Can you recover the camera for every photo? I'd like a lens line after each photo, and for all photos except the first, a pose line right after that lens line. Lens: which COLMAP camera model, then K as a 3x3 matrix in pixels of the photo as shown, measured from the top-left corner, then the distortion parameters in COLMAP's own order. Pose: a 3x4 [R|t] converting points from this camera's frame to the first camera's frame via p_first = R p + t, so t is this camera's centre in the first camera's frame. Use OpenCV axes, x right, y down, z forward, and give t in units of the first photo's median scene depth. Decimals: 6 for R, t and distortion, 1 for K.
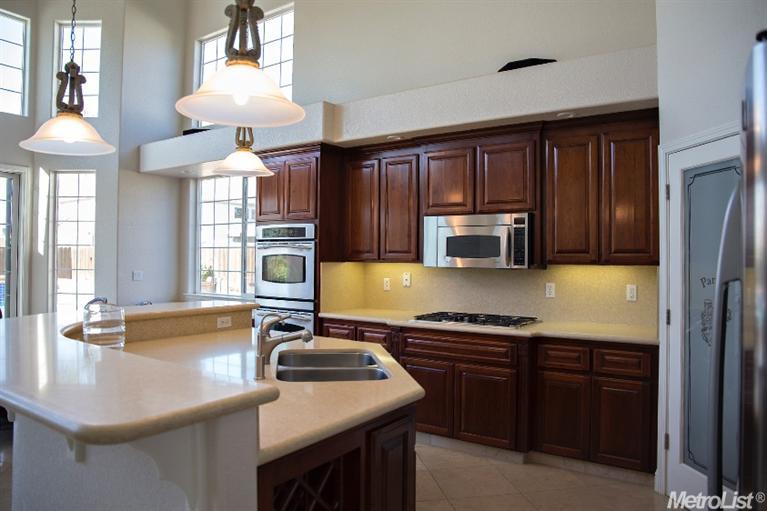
lens RADIAL K [[542.0, 0, 383.5], [0, 542.0, 255.5], [0, 0, 1]] dist [-0.079970, 0.003974]
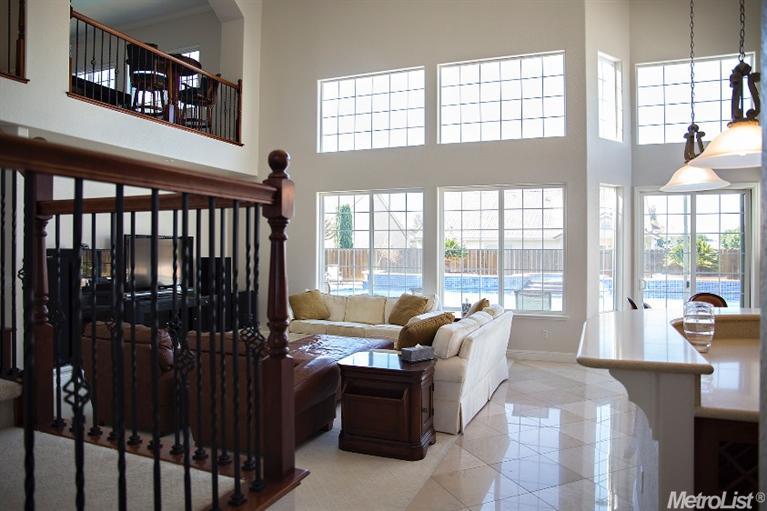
lens RADIAL K [[542.0, 0, 383.5], [0, 542.0, 255.5], [0, 0, 1]] dist [-0.079970, 0.003974]
pose [[0.216068, -0.002409, -0.976375, 0.685792], [0.003352, 0.999993, -0.001726, -0.031505], [0.976372, -0.002900, 0.216075, -0.102194]]
